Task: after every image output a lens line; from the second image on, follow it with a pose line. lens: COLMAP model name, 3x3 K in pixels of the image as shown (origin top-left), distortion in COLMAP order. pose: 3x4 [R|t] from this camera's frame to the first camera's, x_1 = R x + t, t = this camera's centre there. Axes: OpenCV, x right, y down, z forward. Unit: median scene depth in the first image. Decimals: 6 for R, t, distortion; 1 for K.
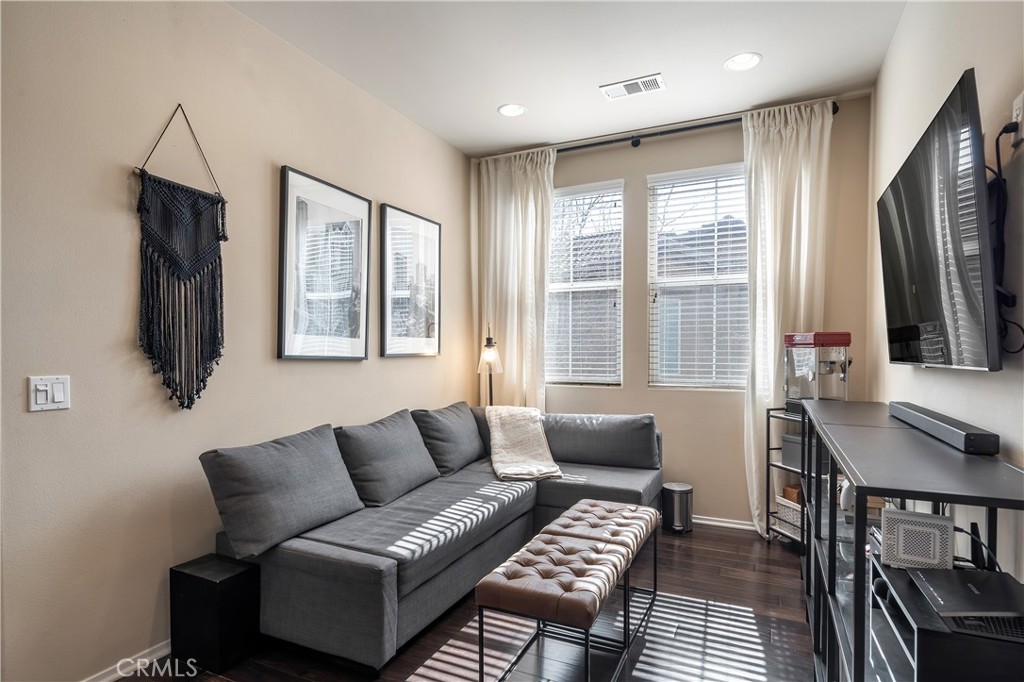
lens RADIAL K [[521.2, 0, 514.0], [0, 521.2, 351.8], [0, 0, 1]] dist [-0.027599, 0.000046]
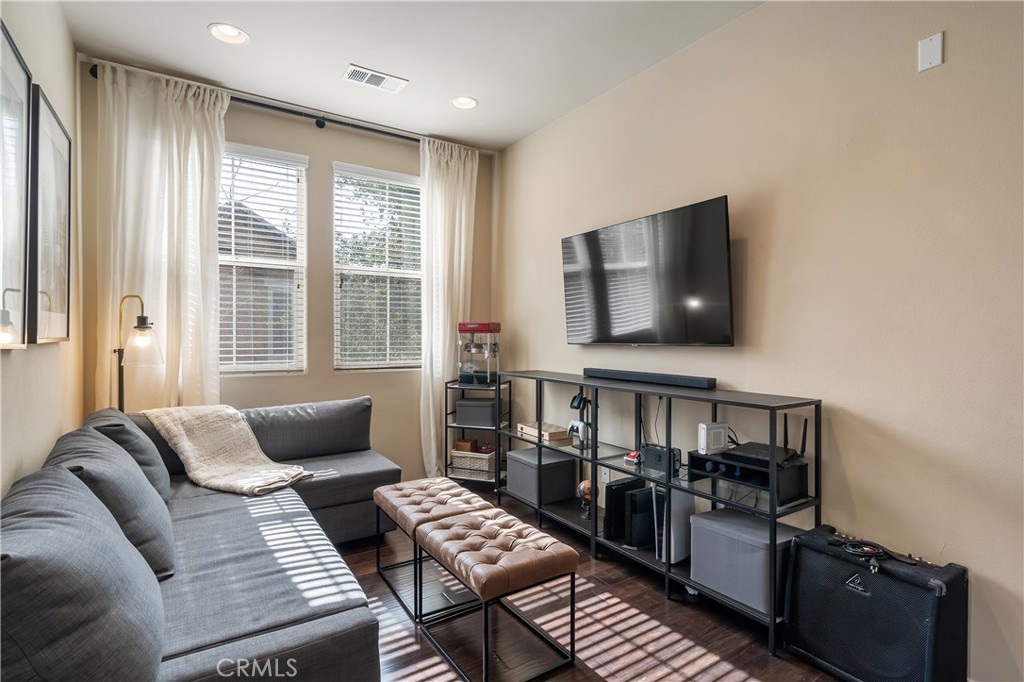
lens RADIAL K [[494.6, 0, 516.6], [0, 494.6, 333.2], [0, 0, 1]] dist [-0.036529, 0.000659]
pose [[0.495454, 0.005663, 0.868615, -0.438478], [-0.003683, 0.999983, -0.004419, -0.003422], [-0.868626, -0.001010, 0.495467, 0.249632]]
